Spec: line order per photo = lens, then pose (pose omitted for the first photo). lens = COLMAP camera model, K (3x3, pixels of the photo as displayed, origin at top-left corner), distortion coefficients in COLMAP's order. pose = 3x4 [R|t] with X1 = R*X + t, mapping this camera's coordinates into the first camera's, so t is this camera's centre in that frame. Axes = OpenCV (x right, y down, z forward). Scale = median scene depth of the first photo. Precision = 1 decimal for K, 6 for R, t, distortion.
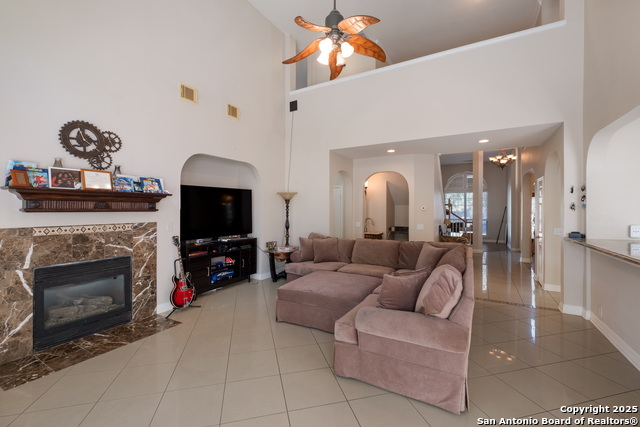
lens RADIAL K [[274.9, 0, 320.1], [0, 274.9, 210.4], [0, 0, 1]] dist [-0.004255, -0.002250]
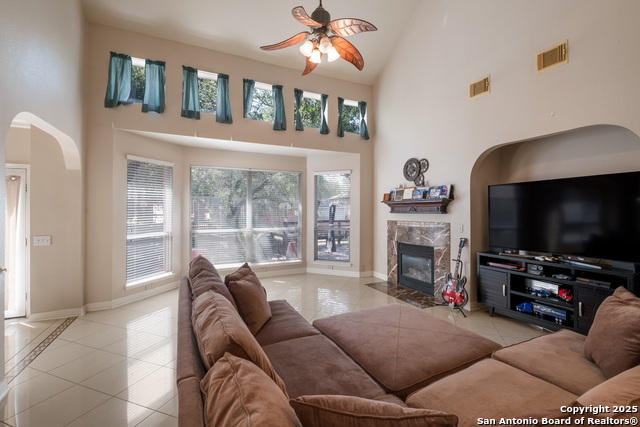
lens RADIAL K [[274.9, 0, 319.8], [0, 274.9, 207.7], [0, 0, 1]] dist [-0.004255, -0.002250]
pose [[-0.569983, -0.010220, -0.821593, 0.727747], [-0.000969, 0.999930, -0.011766, -0.007618], [0.821656, -0.005910, -0.569953, 1.333796]]
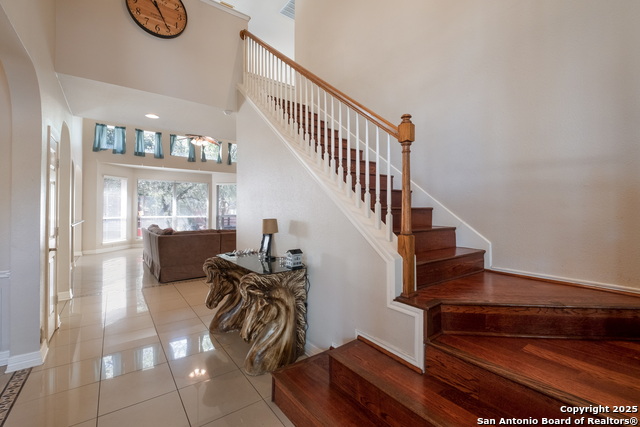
lens RADIAL K [[274.9, 0, 318.1], [0, 274.9, 207.4], [0, 0, 1]] dist [-0.004255, -0.002250]
pose [[-0.400148, -0.015898, -0.916313, 1.666703], [-0.003361, 0.999868, -0.015880, 0.056194], [0.916444, -0.003275, -0.400149, 2.609316]]
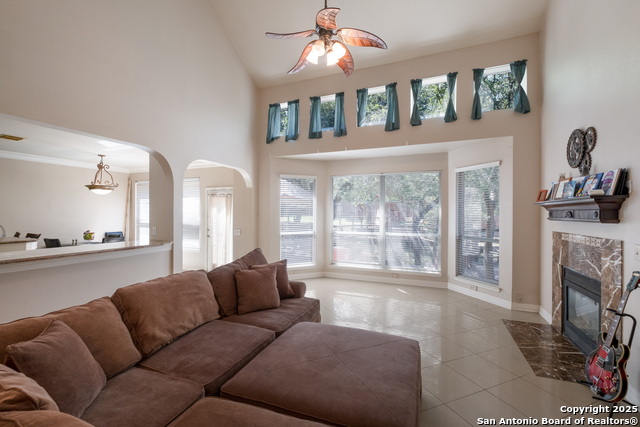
lens RADIAL K [[274.9, 0, 319.6], [0, 274.9, 211.8], [0, 0, 1]] dist [-0.004255, -0.002250]
pose [[-0.992281, -0.008501, -0.123715, 0.161092], [-0.007691, 0.999946, -0.007021, -0.013033], [0.123768, -0.006015, -0.992293, 1.674532]]
